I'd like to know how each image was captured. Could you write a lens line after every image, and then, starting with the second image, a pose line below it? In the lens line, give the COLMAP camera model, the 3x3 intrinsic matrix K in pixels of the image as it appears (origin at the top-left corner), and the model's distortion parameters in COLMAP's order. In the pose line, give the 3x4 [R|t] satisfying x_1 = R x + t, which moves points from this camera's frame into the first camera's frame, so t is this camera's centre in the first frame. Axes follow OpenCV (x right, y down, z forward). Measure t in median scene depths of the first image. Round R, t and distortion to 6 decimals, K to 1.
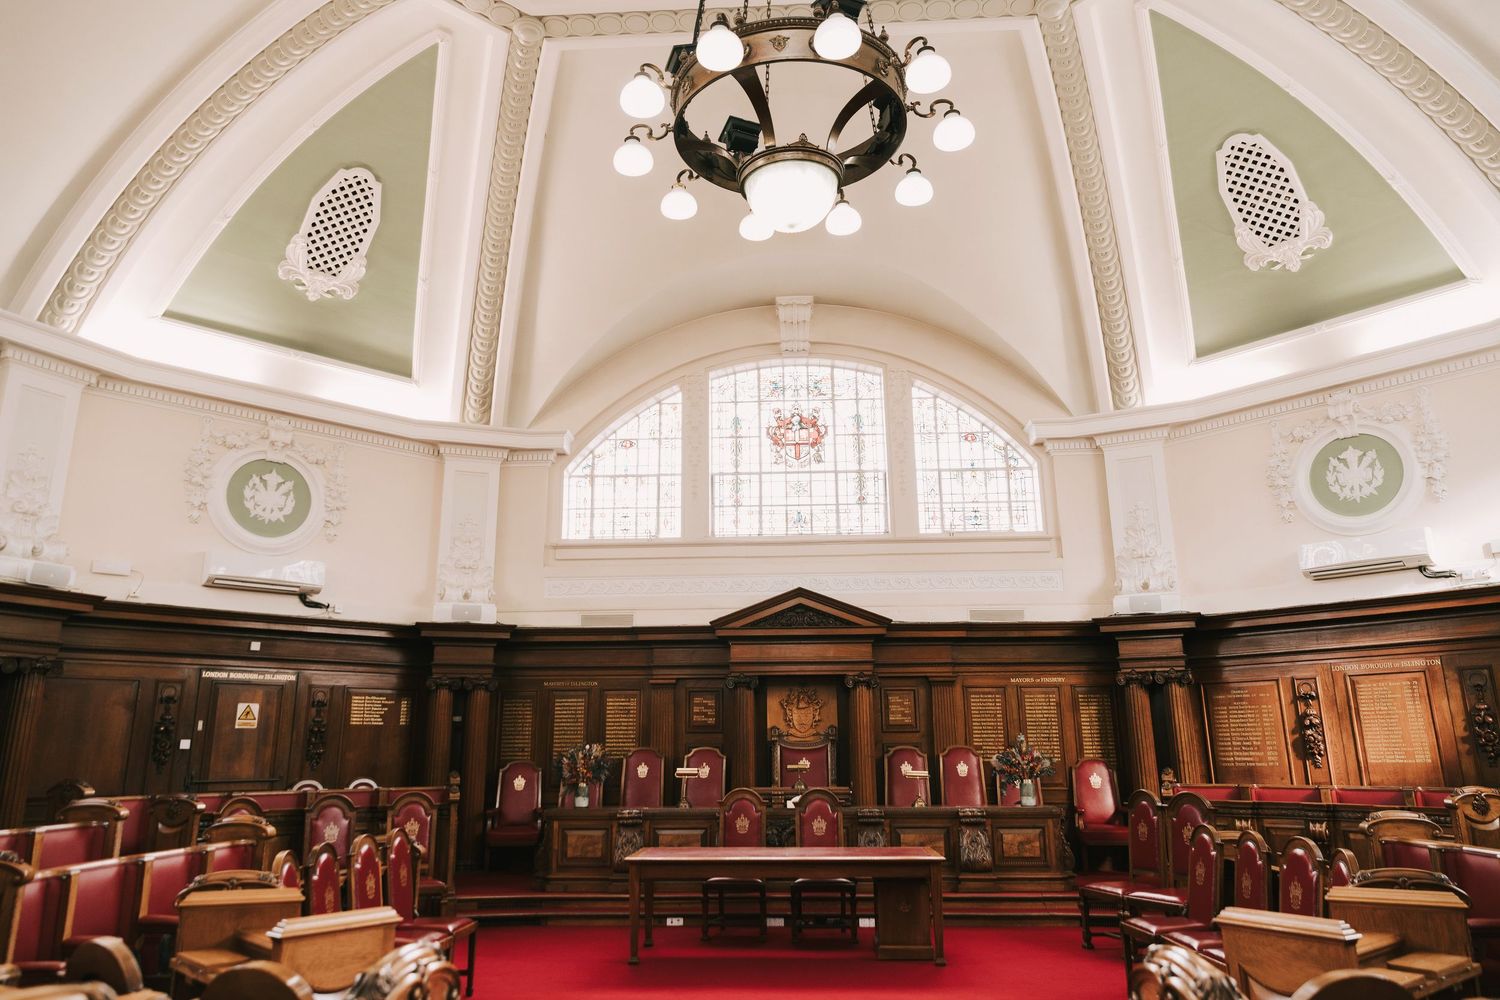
lens RADIAL K [[1023.4, 0, 739.6], [0, 1023.4, 499.7], [0, 0, 1]] dist [0.020900, 0.002602]
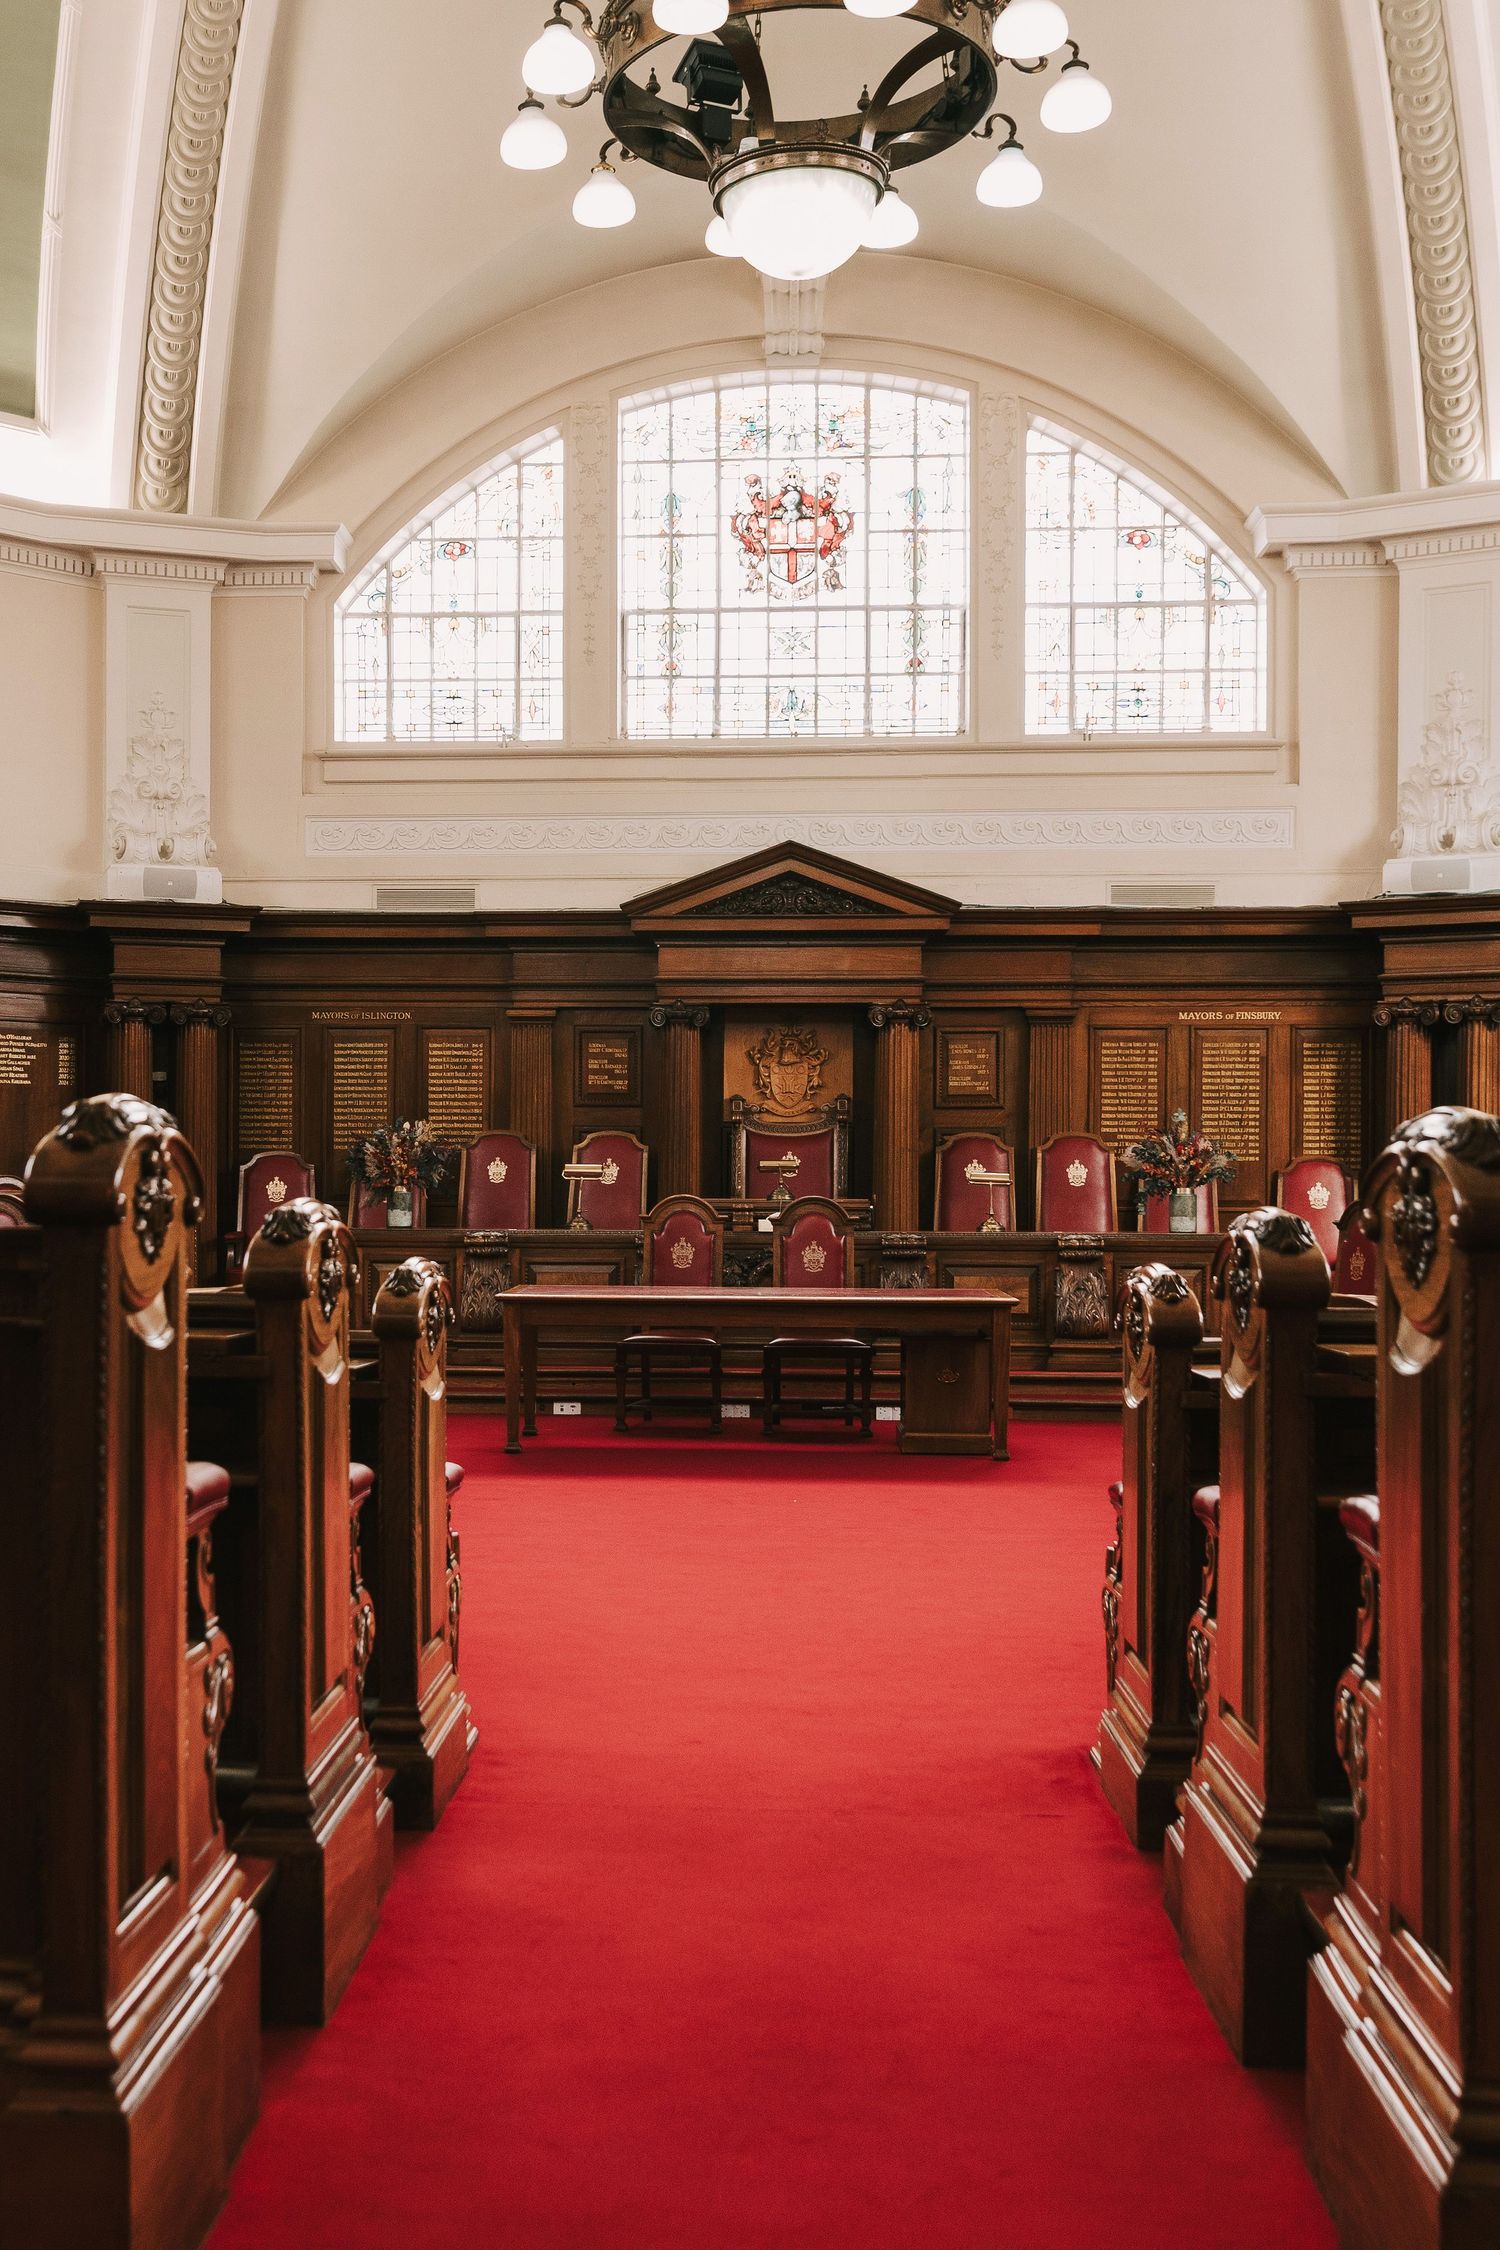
lens RADIAL K [[1517.4, 0, 652.5], [0, 1517.4, 1118.0], [0, 0, 1]] dist [0.007311, -0.001886]
pose [[0.999387, 0.011307, -0.033124, 0.015581], [-0.002922, 0.970036, 0.242943, 0.035127], [0.034878, -0.242698, 0.969475, 0.204792]]
